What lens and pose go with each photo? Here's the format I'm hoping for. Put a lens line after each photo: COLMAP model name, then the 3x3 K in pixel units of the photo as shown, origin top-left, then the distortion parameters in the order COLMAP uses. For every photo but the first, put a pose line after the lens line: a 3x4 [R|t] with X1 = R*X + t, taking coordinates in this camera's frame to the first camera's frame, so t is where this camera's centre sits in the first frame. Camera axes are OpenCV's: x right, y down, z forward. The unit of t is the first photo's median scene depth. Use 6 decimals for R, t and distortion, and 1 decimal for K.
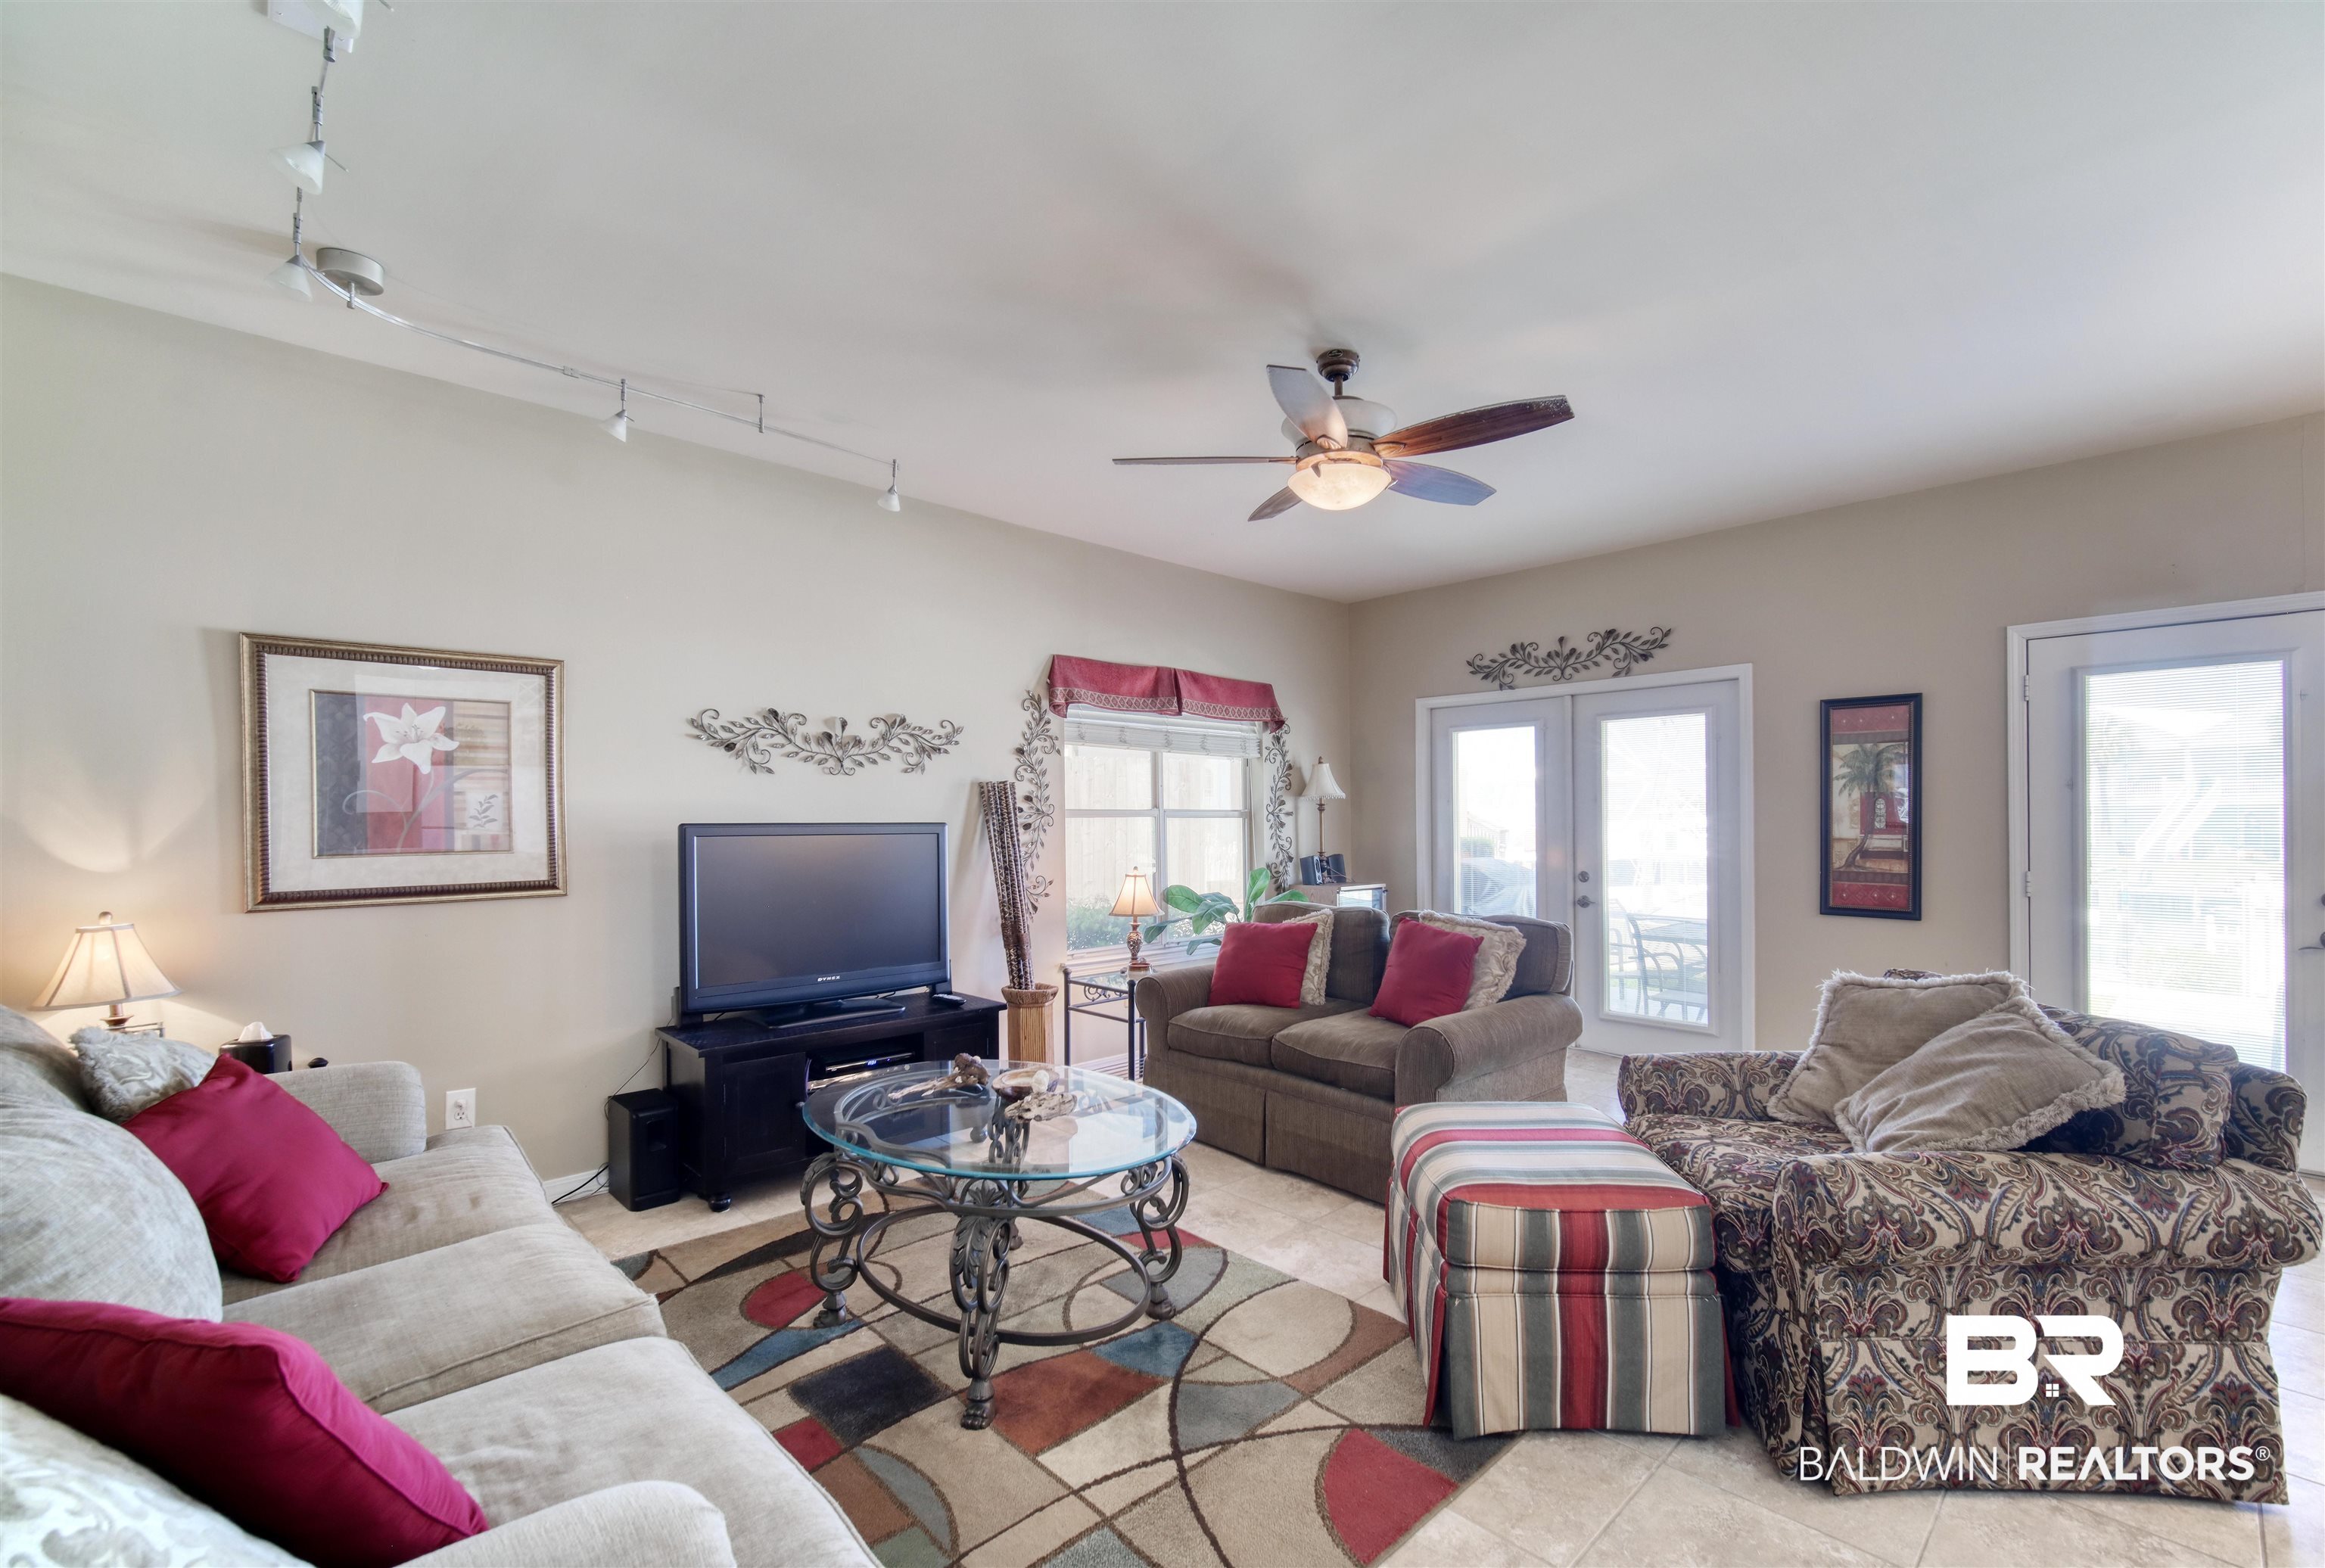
lens RADIAL K [[987.6, 0, 1235.2], [0, 987.6, 821.2], [0, 0, 1]] dist [0.003564, -0.002622]
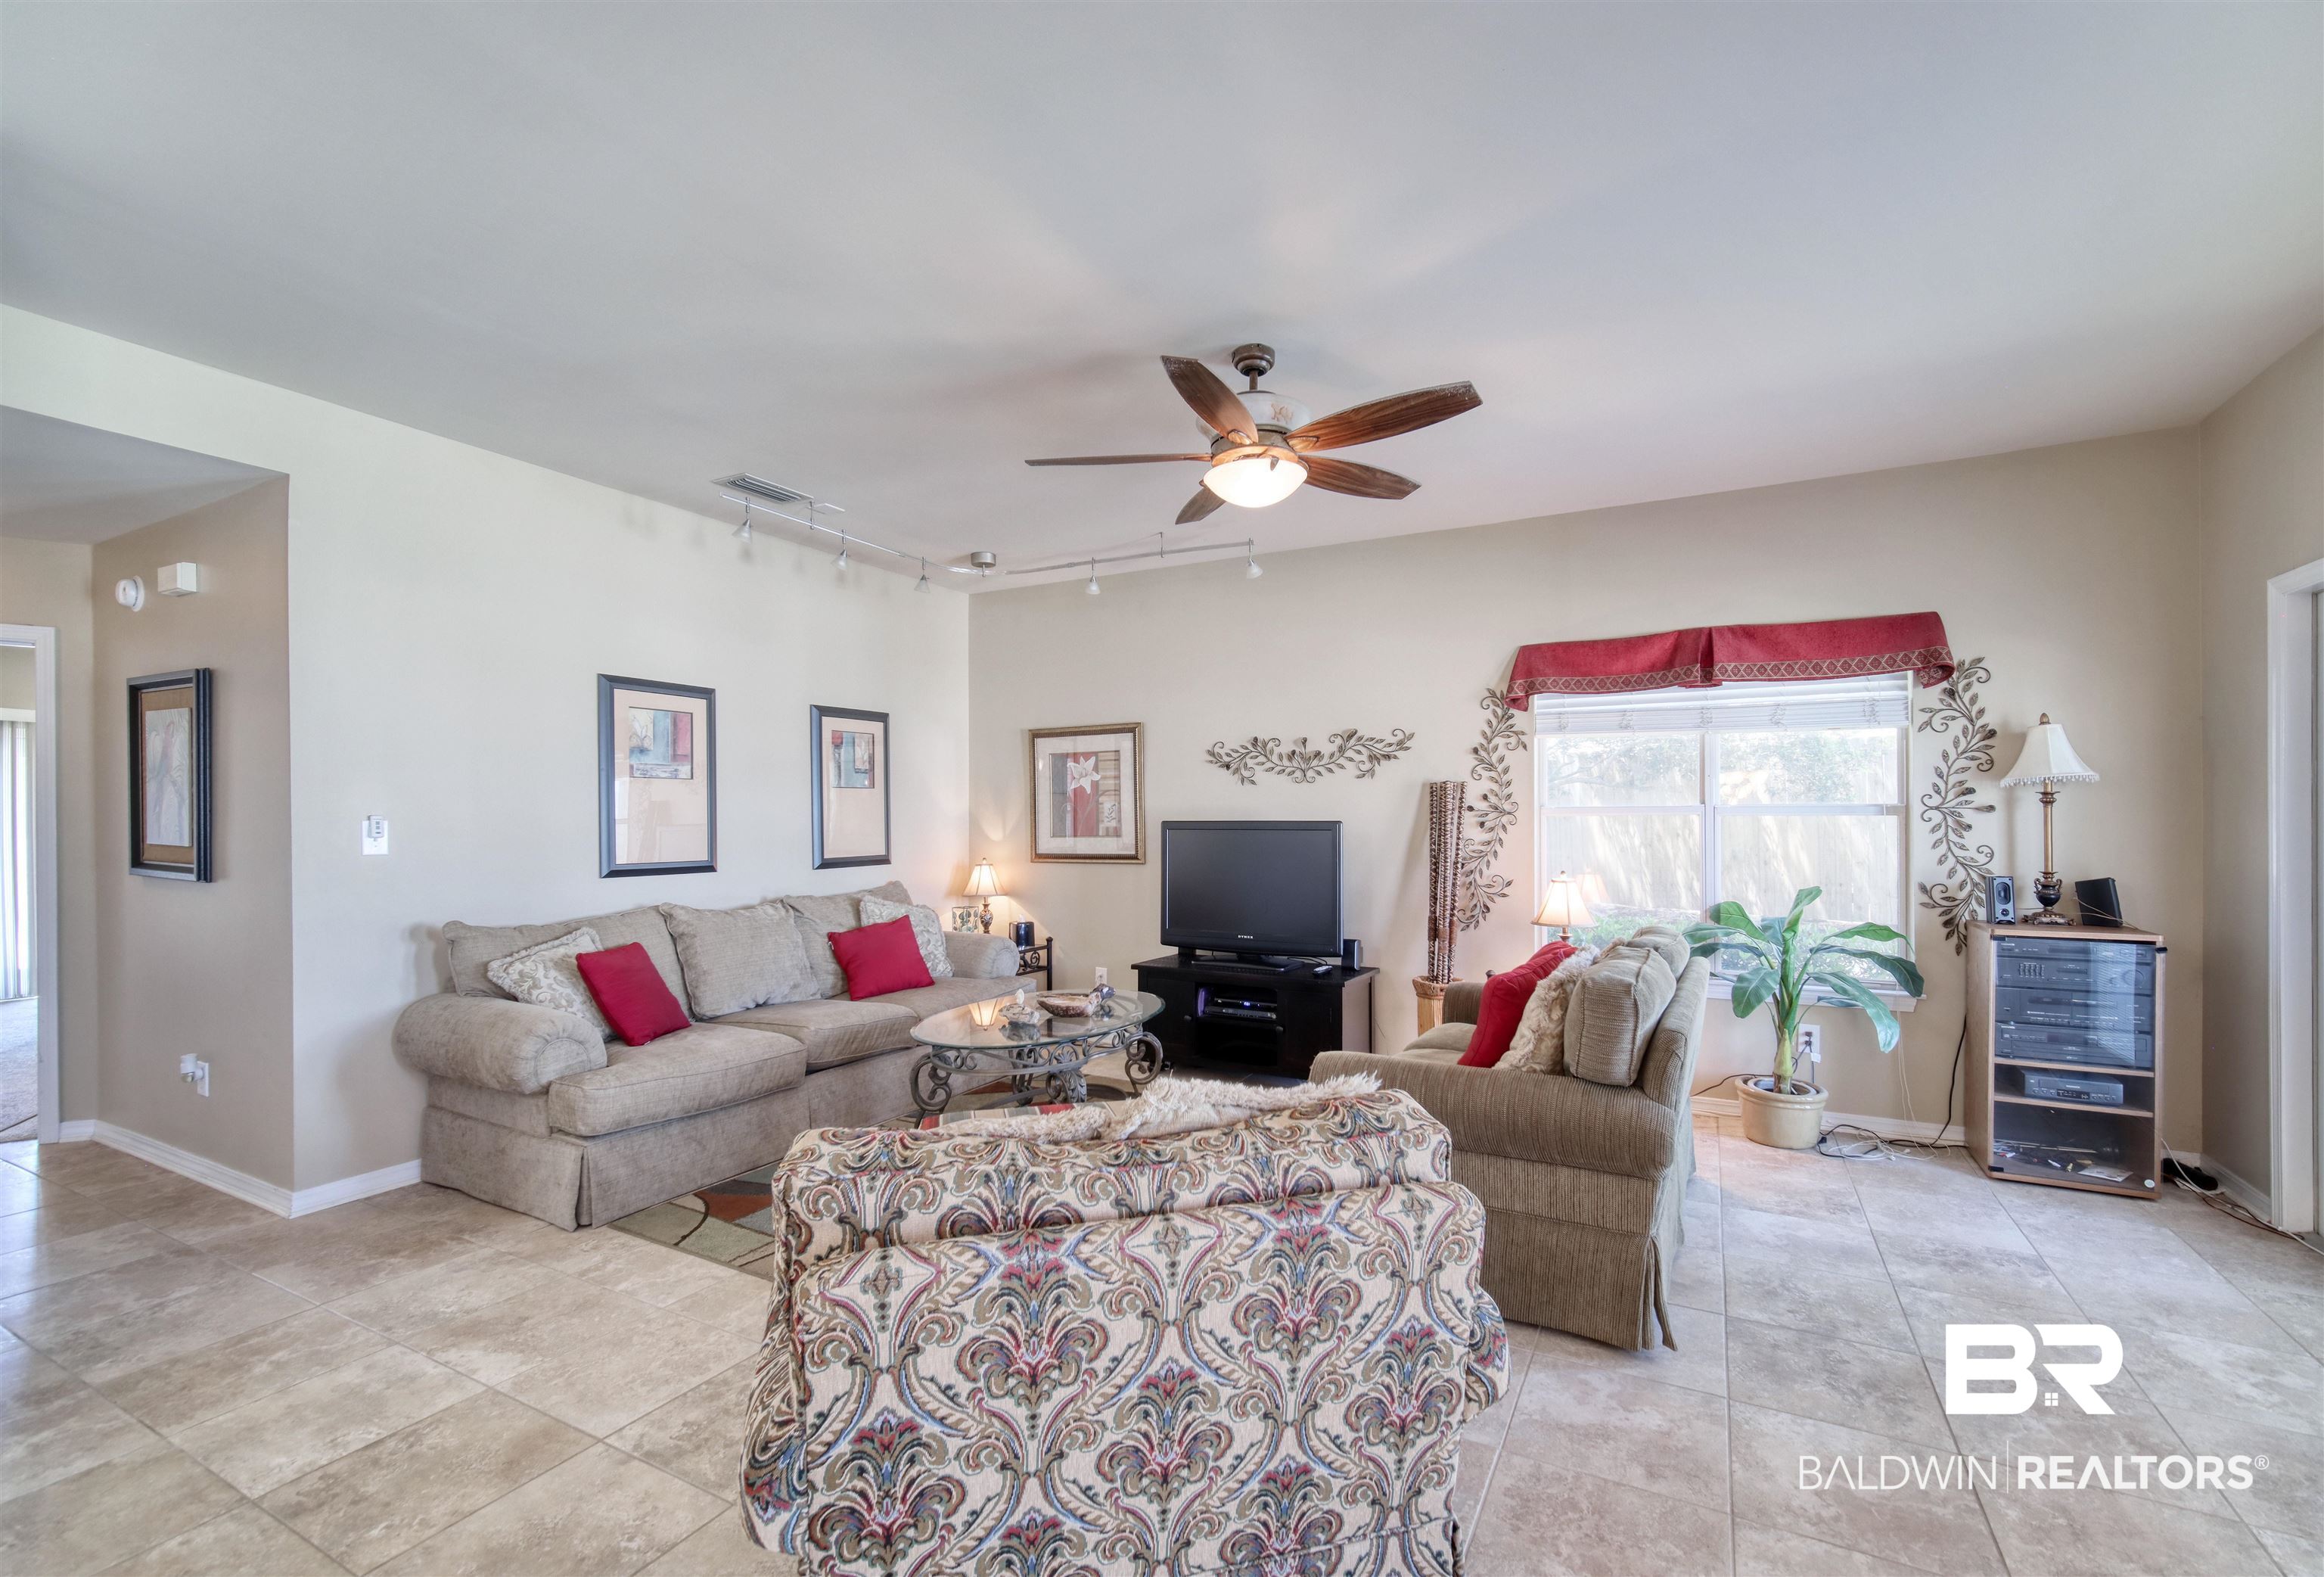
lens RADIAL K [[987.4, 0, 1187.0], [0, 987.4, 823.0], [0, 0, 1]] dist [0.003564, -0.002622]
pose [[0.289699, 0.007606, -0.957088, 0.689333], [0.000320, 0.999968, 0.008043, -0.004848], [0.957118, -0.002636, 0.289687, 0.435960]]
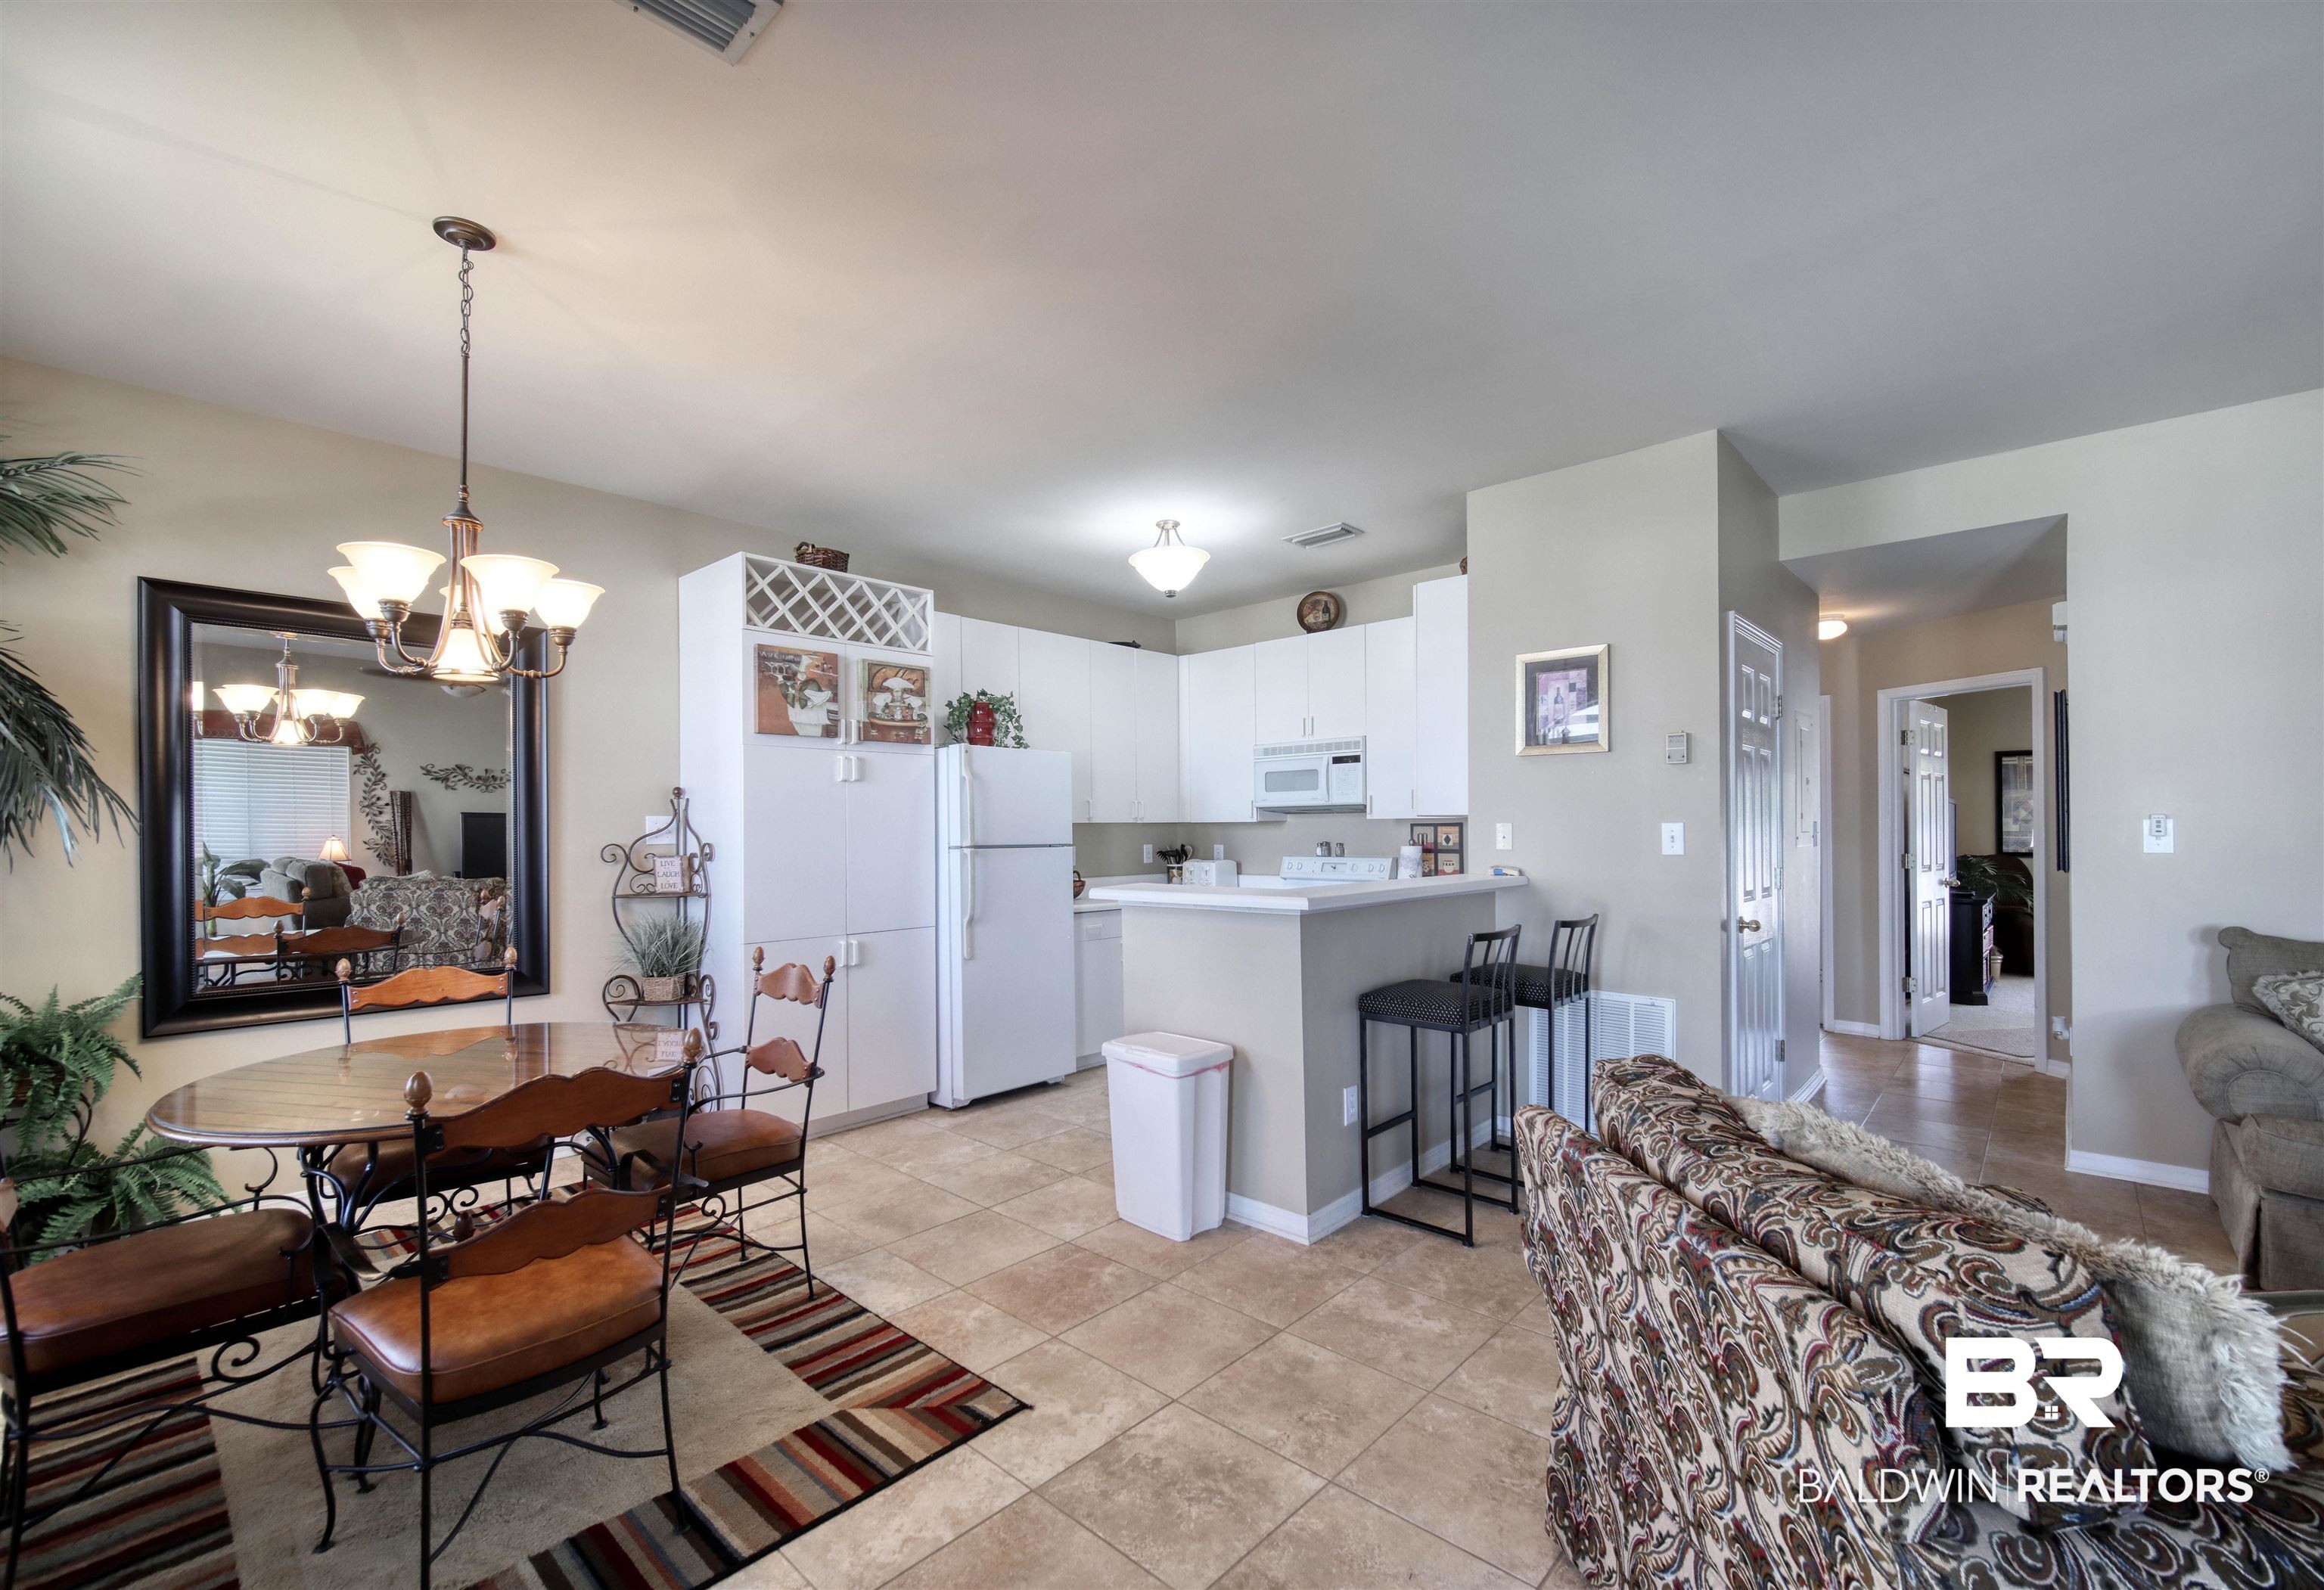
lens RADIAL K [[986.7, 0, 1164.4], [0, 986.7, 827.9], [0, 0, 1]] dist [-0.002381, -0.000694]
pose [[-0.999518, 0.012458, -0.028435, 0.584444], [0.012450, 0.999922, 0.000463, -0.004334], [0.028438, 0.000108, -0.999596, 0.801193]]
